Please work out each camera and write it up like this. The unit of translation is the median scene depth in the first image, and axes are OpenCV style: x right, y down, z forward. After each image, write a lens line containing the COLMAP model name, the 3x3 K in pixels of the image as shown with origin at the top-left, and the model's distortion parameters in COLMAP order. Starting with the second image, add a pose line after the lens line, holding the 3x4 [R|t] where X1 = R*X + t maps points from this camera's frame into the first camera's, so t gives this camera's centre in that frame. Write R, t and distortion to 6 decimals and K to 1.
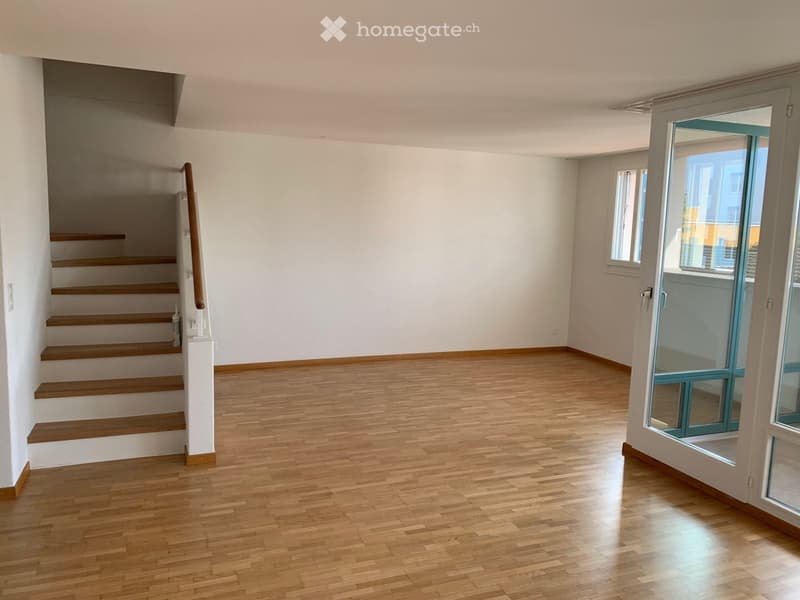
lens RADIAL K [[616.3, 0, 390.7], [0, 616.3, 296.2], [0, 0, 1]] dist [0.097709, -0.148588]
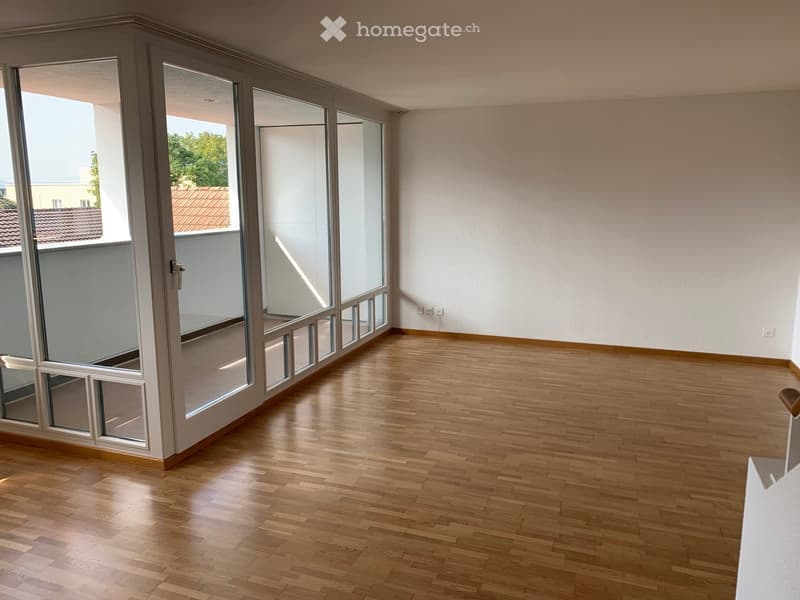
lens RADIAL K [[604.2, 0, 400.0], [0, 604.2, 300.0], [0, 0, 1]] dist [0.012524, 0.003877]
pose [[-0.752112, -0.143987, 0.643114, -0.390294], [0.060911, 0.956477, 0.285380, -0.199320], [-0.656215, 0.253810, -0.710607, 1.569056]]
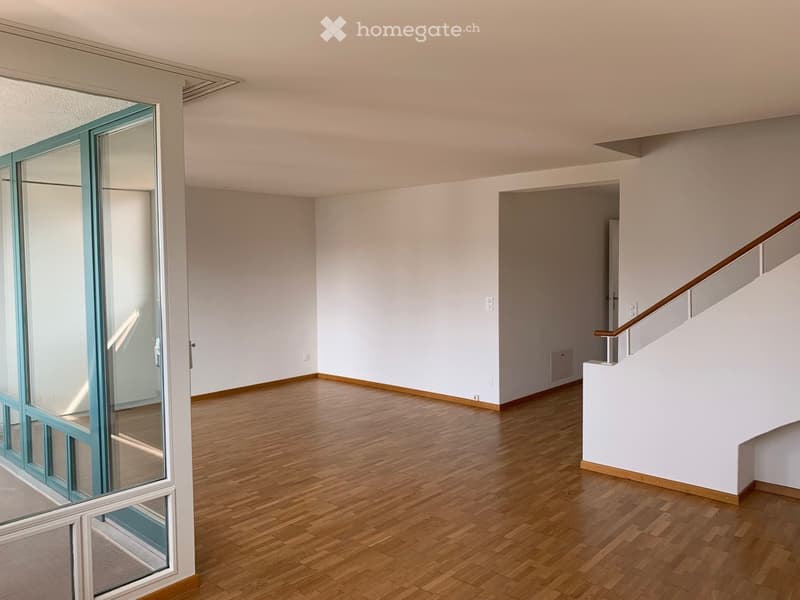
lens RADIAL K [[616.3, 0, 390.7], [0, 616.3, 296.2], [0, 0, 1]] dist [0.097709, -0.148588]
pose [[-0.895648, 0.008630, -0.444680, 0.585176], [-0.067873, 0.985449, 0.155831, -0.216750], [0.439555, 0.169751, -0.882030, 1.970594]]
